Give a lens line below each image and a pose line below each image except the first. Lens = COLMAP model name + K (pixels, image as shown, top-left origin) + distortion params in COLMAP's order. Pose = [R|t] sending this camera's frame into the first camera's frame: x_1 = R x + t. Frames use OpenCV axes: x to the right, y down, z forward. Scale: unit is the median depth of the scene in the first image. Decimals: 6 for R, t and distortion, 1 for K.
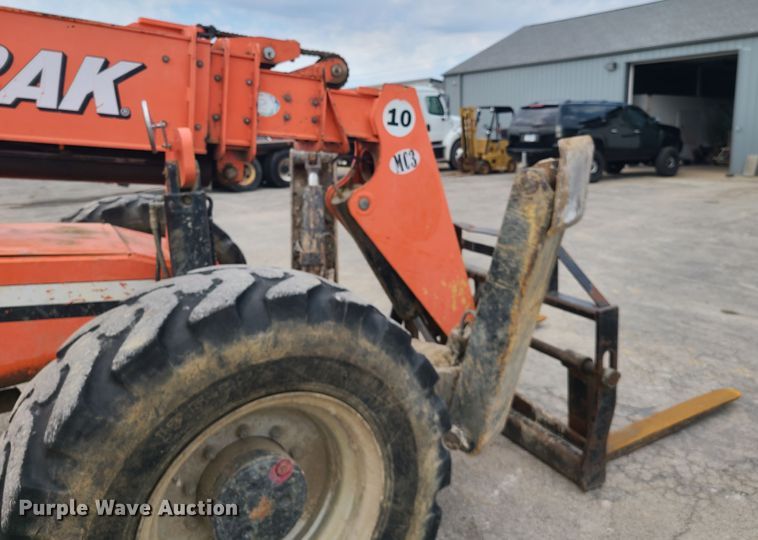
lens RADIAL K [[599.7, 0, 408.1], [0, 599.7, 240.9], [0, 0, 1]] dist [0.030867, -0.013690]
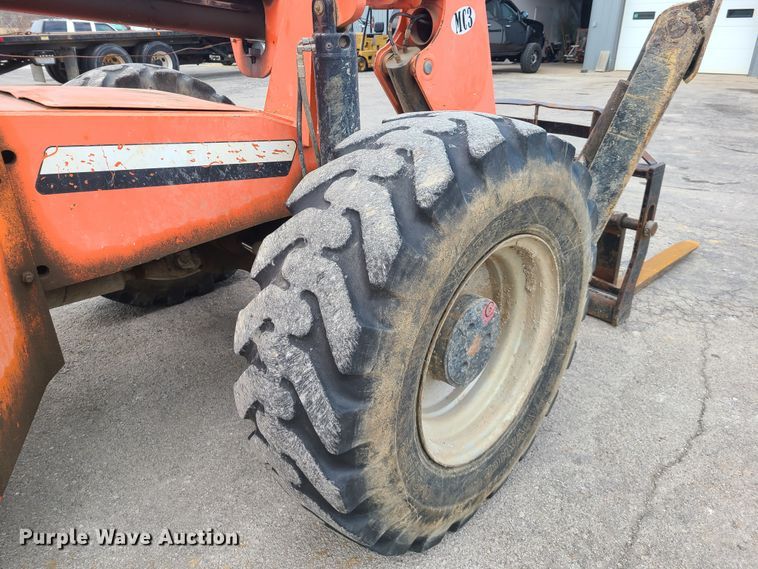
lens RADIAL K [[549.2, 0, 379.5], [0, 549.2, 289.5], [0, 0, 1]] dist [0.040264, -0.013745]
pose [[0.980357, -0.072718, 0.183336, -0.492111], [0.023624, 0.966153, 0.256887, 0.078402], [-0.195811, -0.247510, 0.948892, 0.112810]]
